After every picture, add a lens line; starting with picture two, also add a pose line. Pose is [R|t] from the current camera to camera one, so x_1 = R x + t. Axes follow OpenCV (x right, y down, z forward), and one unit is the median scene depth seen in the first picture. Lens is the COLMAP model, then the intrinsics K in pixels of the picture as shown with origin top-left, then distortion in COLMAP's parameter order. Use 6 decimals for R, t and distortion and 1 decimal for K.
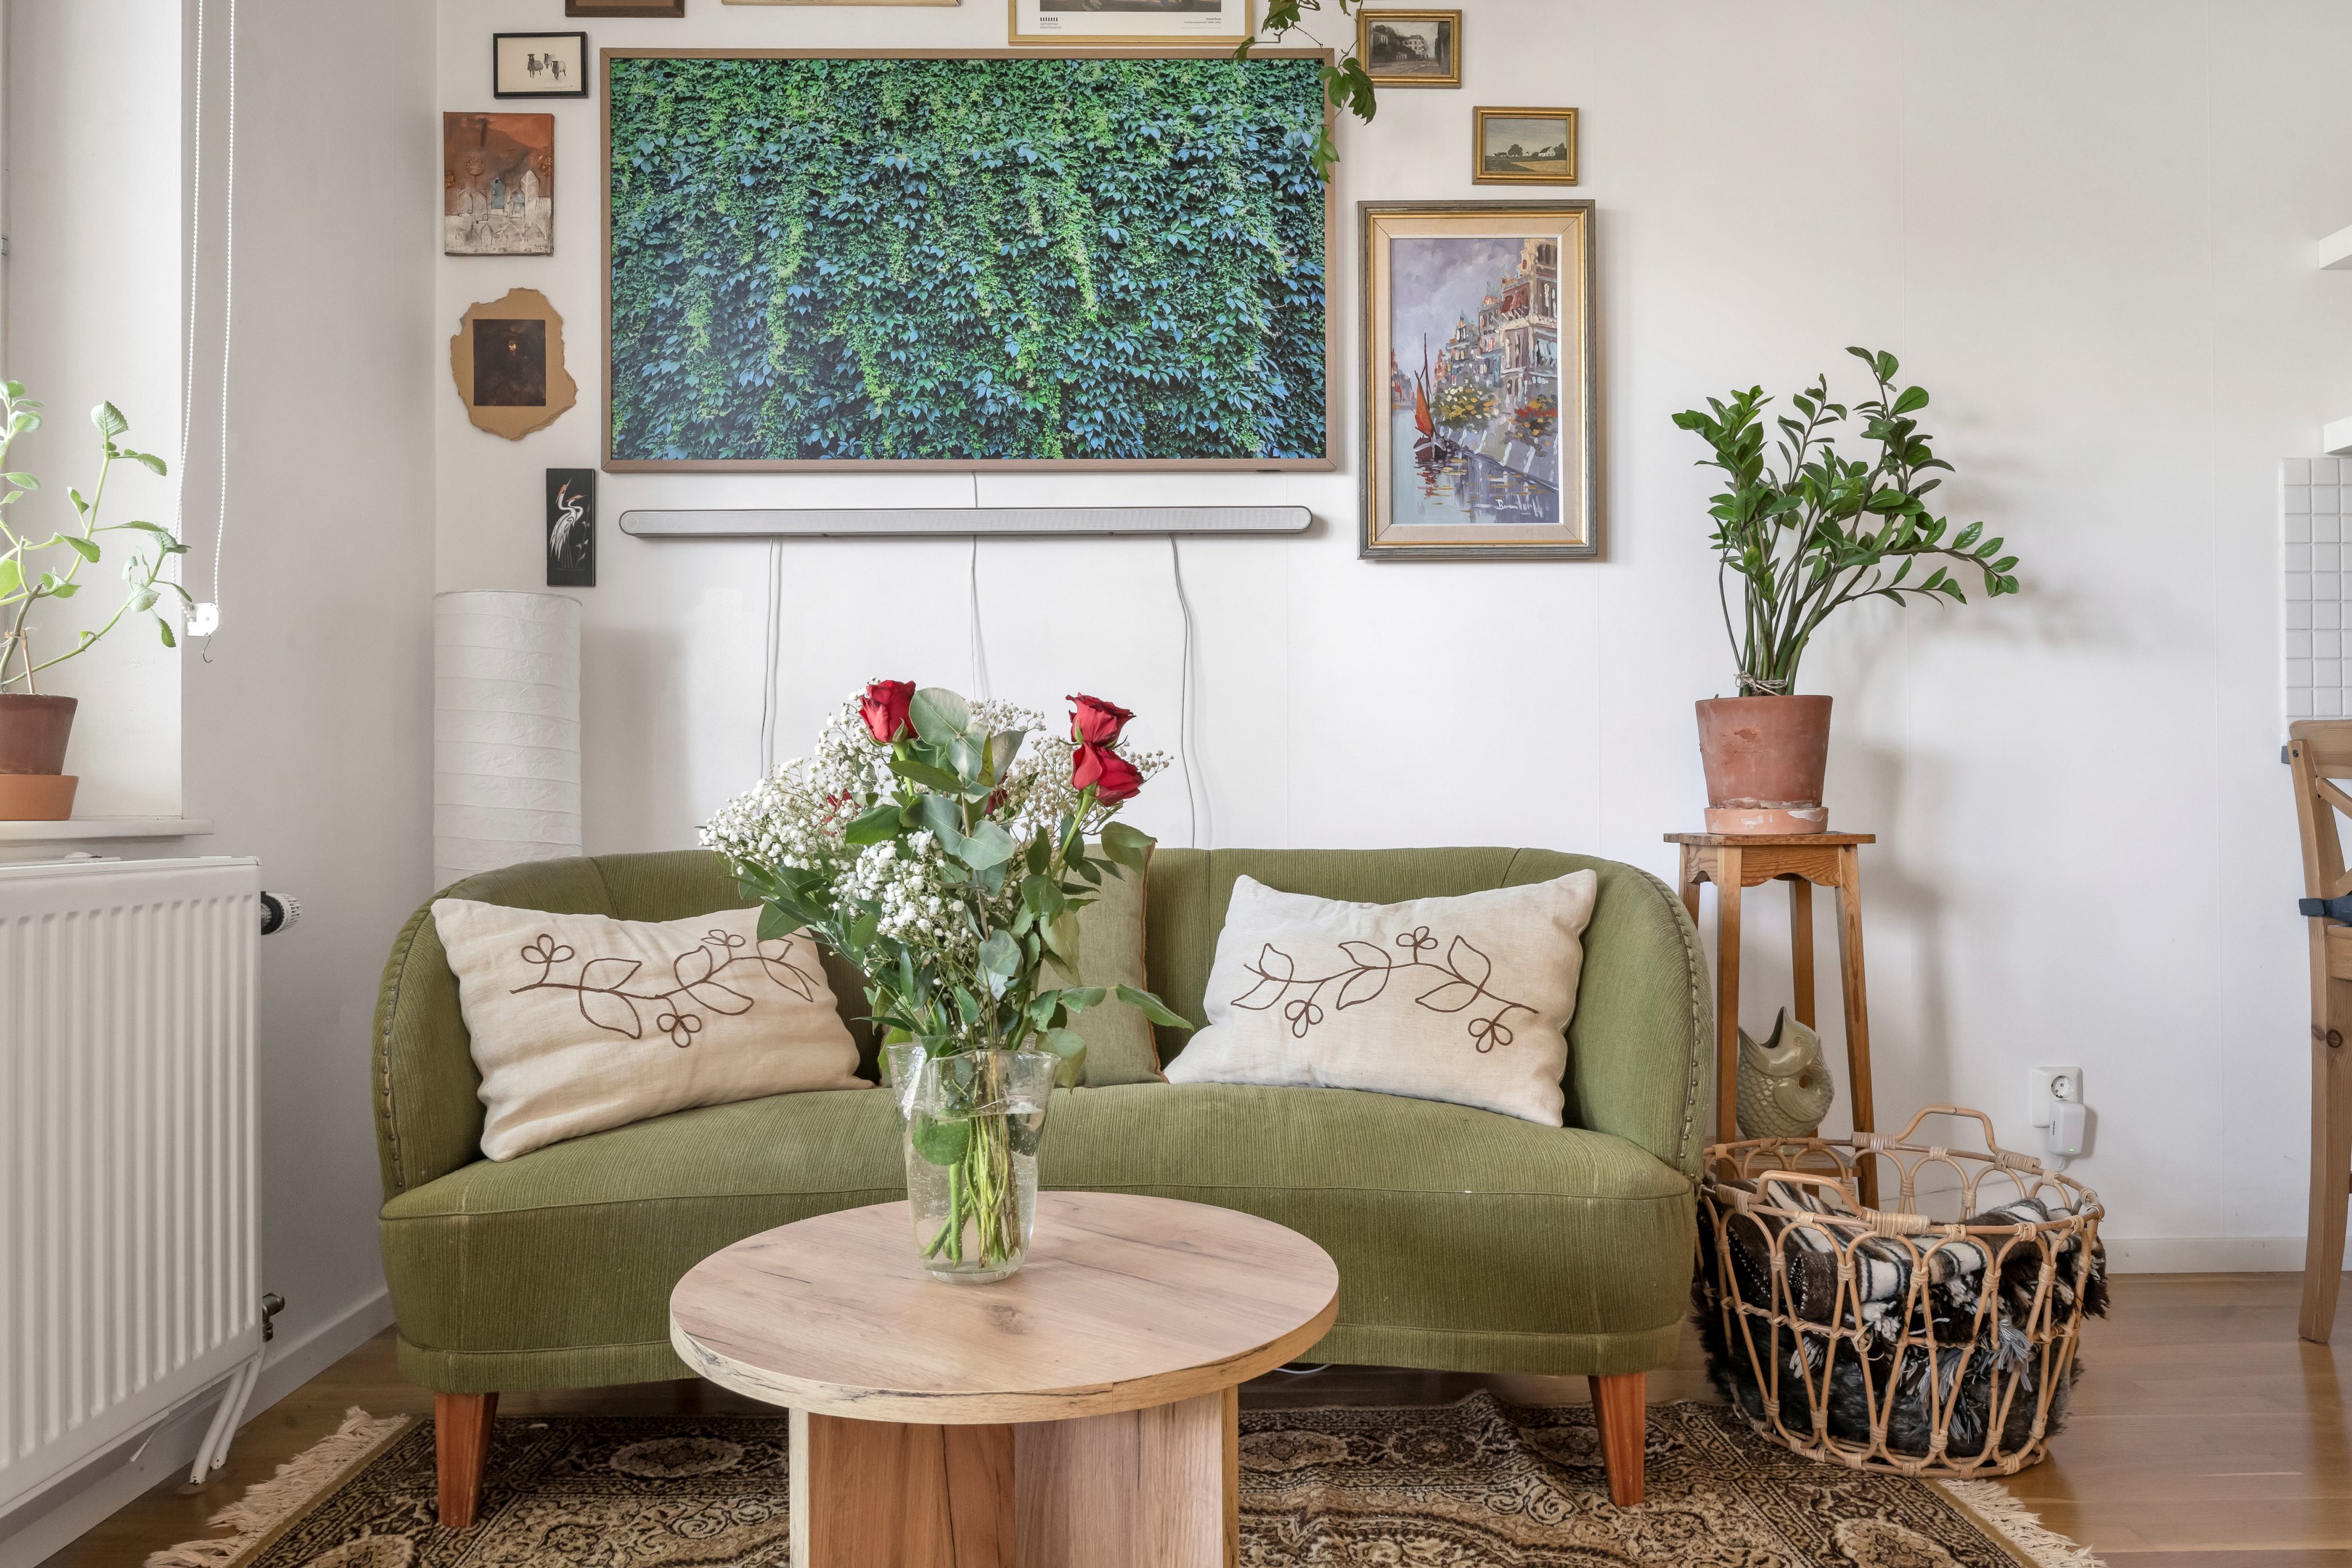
lens RADIAL K [[1590.2, 0, 1164.6], [0, 1590.2, 788.4], [0, 0, 1]] dist [0.004225, -0.007753]
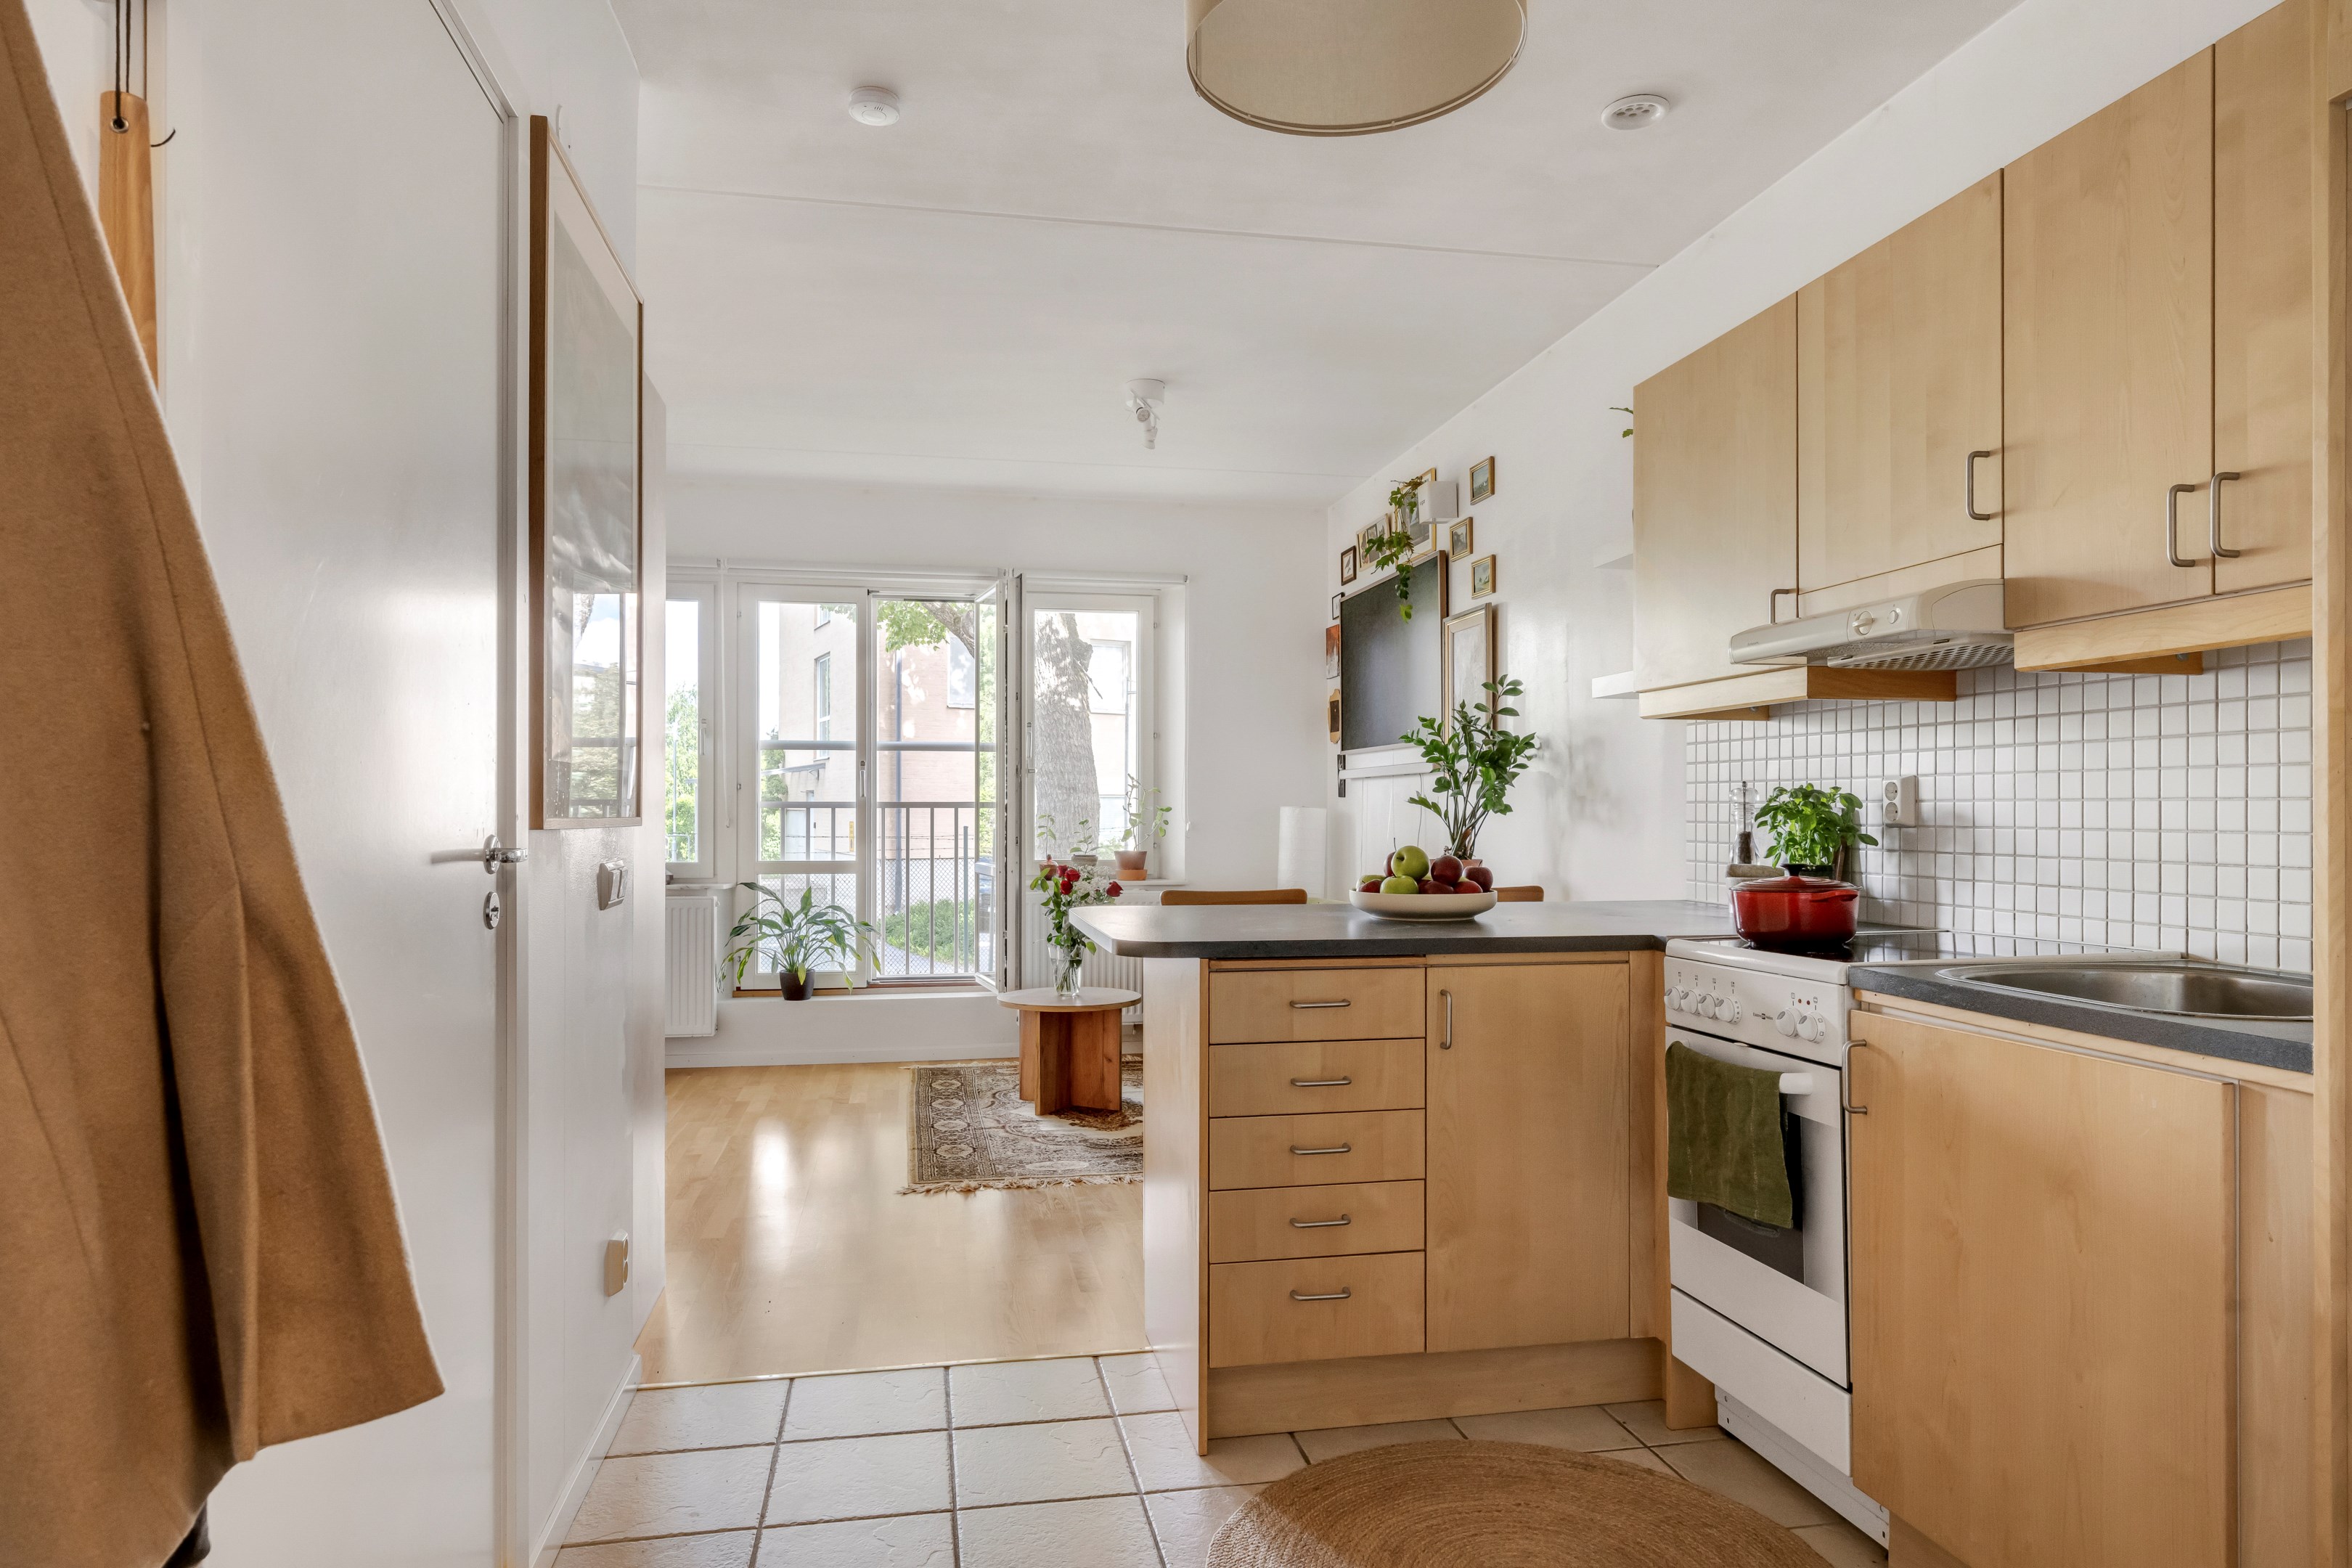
lens RADIAL K [[1375.0, 0, 1164.1], [0, 1375.0, 797.5], [0, 0, 1]] dist [0.005239, 0.000513]
pose [[0.170431, -0.002431, -0.985367, 1.897419], [0.011819, 0.999930, -0.000423, -0.129388], [0.985299, -0.011574, 0.170447, 0.301921]]
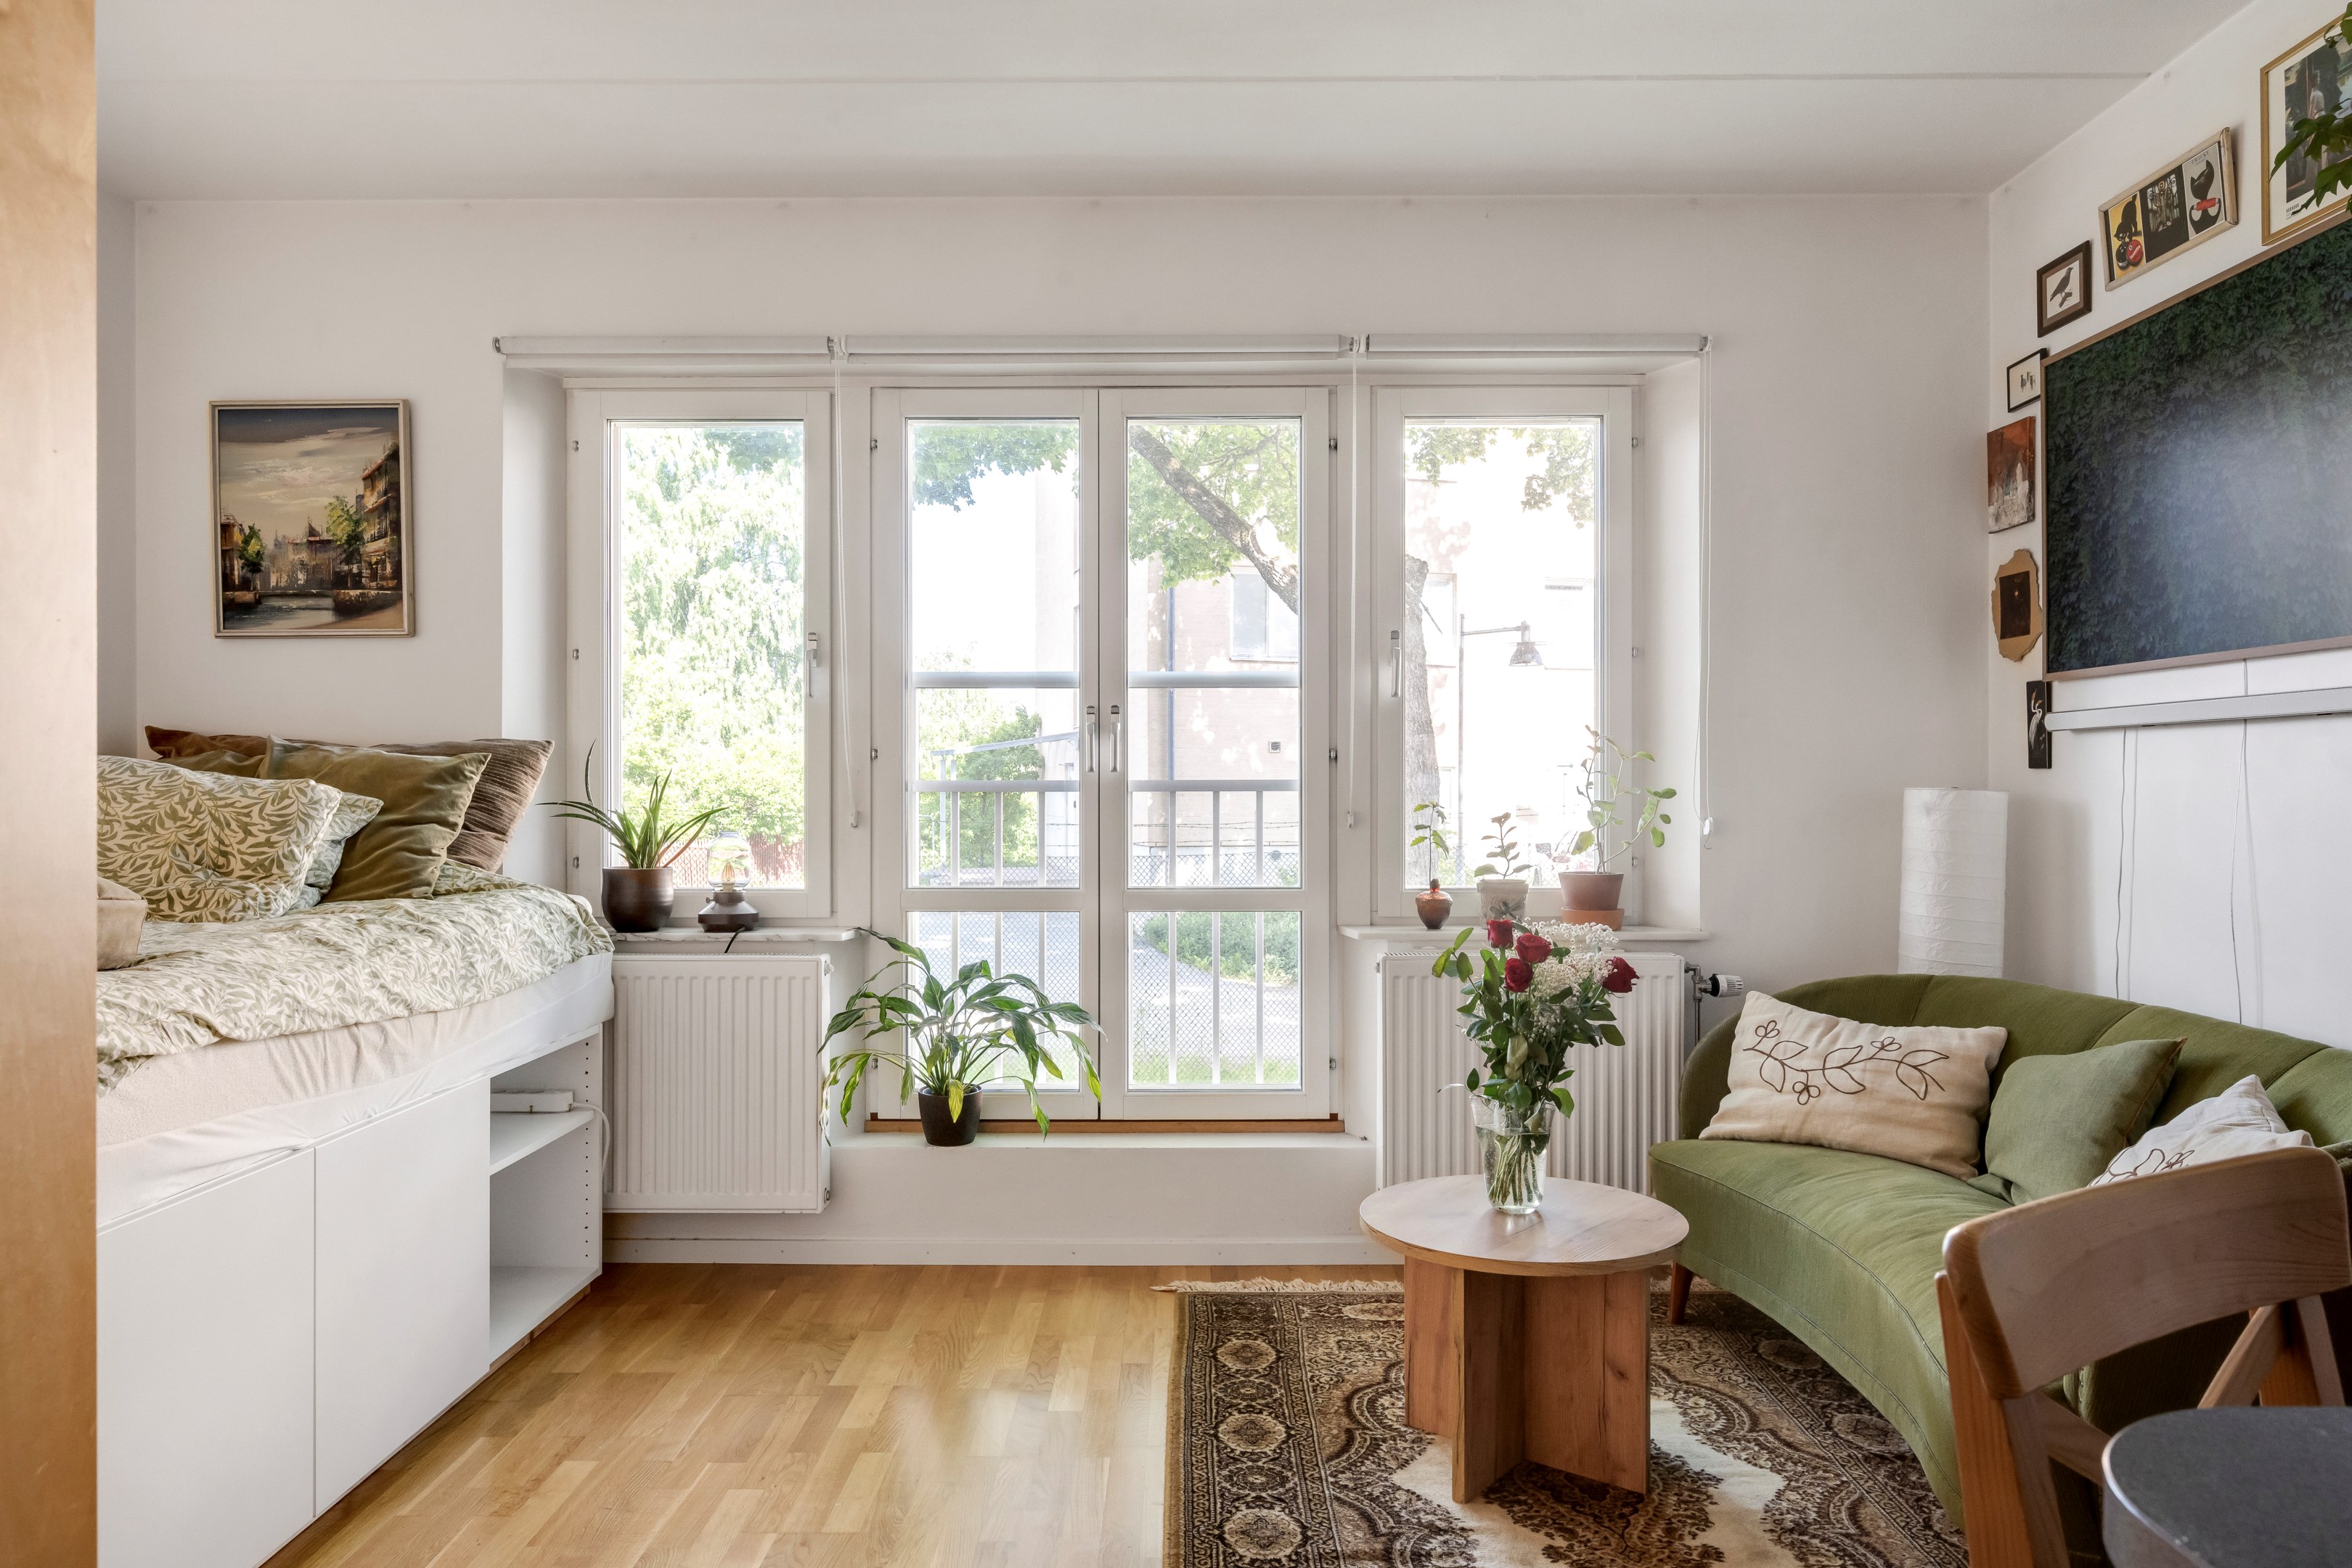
lens RADIAL K [[1563.3, 0, 1176.4], [0, 1563.3, 787.6], [0, 0, 1]] dist [0.005169, -0.003331]
pose [[-0.020237, 0.008316, -0.999761, 0.957247], [0.015509, 0.999848, 0.008003, -0.133216], [0.999675, -0.015343, -0.020363, 0.304299]]
